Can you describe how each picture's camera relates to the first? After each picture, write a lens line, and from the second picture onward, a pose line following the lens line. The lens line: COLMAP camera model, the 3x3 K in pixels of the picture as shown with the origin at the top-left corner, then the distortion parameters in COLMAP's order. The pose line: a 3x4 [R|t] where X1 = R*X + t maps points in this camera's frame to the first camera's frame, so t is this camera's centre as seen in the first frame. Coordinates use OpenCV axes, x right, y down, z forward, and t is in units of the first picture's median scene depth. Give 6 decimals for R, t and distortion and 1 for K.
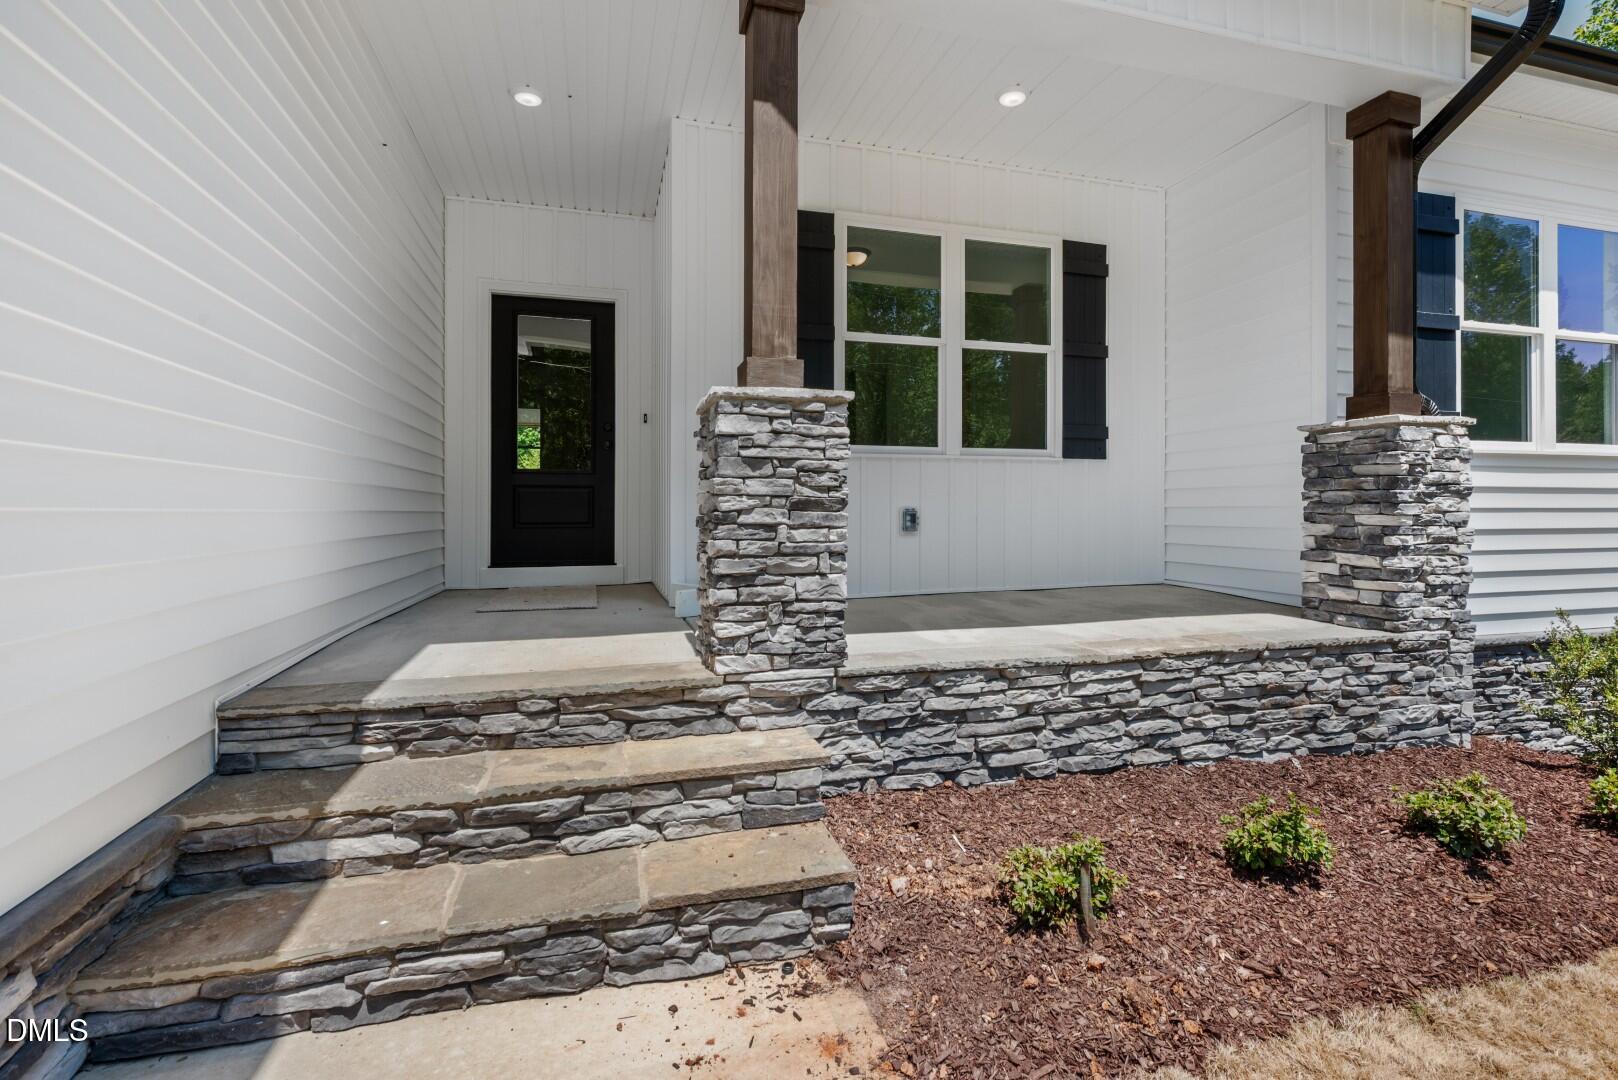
lens RADIAL K [[717.0, 0, 806.3], [0, 717.0, 525.2], [0, 0, 1]] dist [-0.001120, -0.000232]
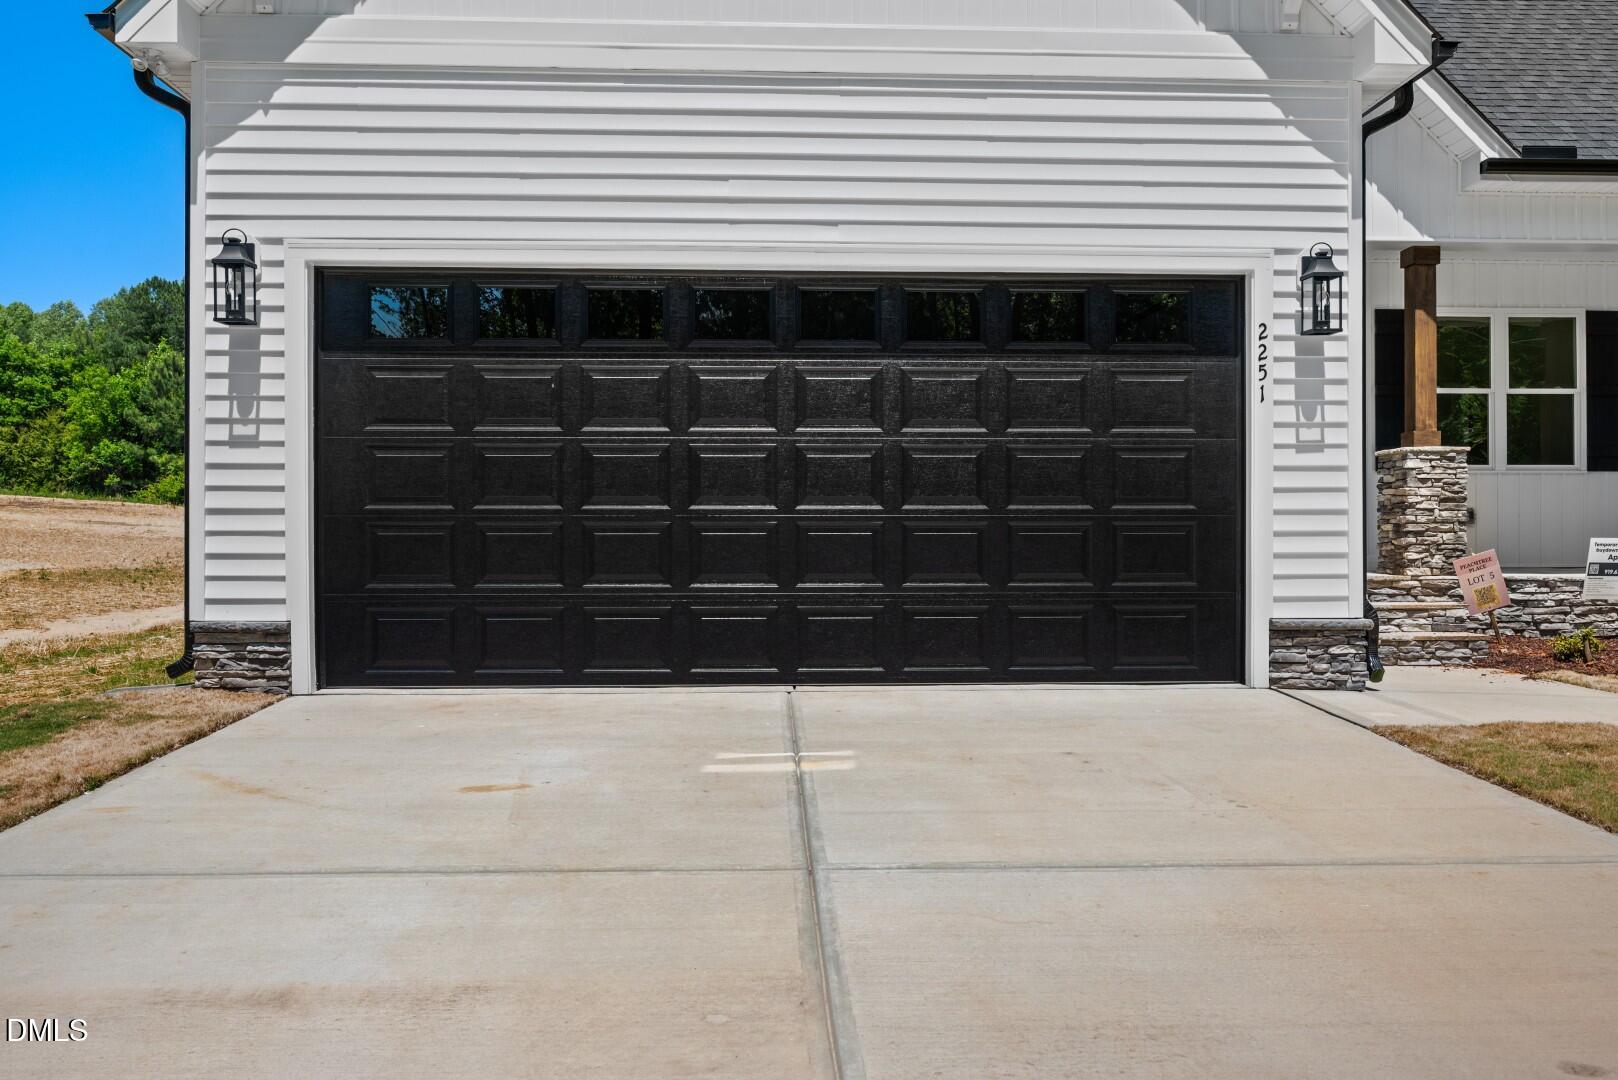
lens RADIAL K [[1233.9, 0, 807.4], [0, 1233.9, 543.3], [0, 0, 1]] dist [-0.016981, -0.004512]
pose [[0.969217, -0.000359, -0.246206, -0.958557], [-0.004914, 0.999772, -0.020803, 0.189297], [0.246158, 0.021373, 0.968994, -3.061906]]
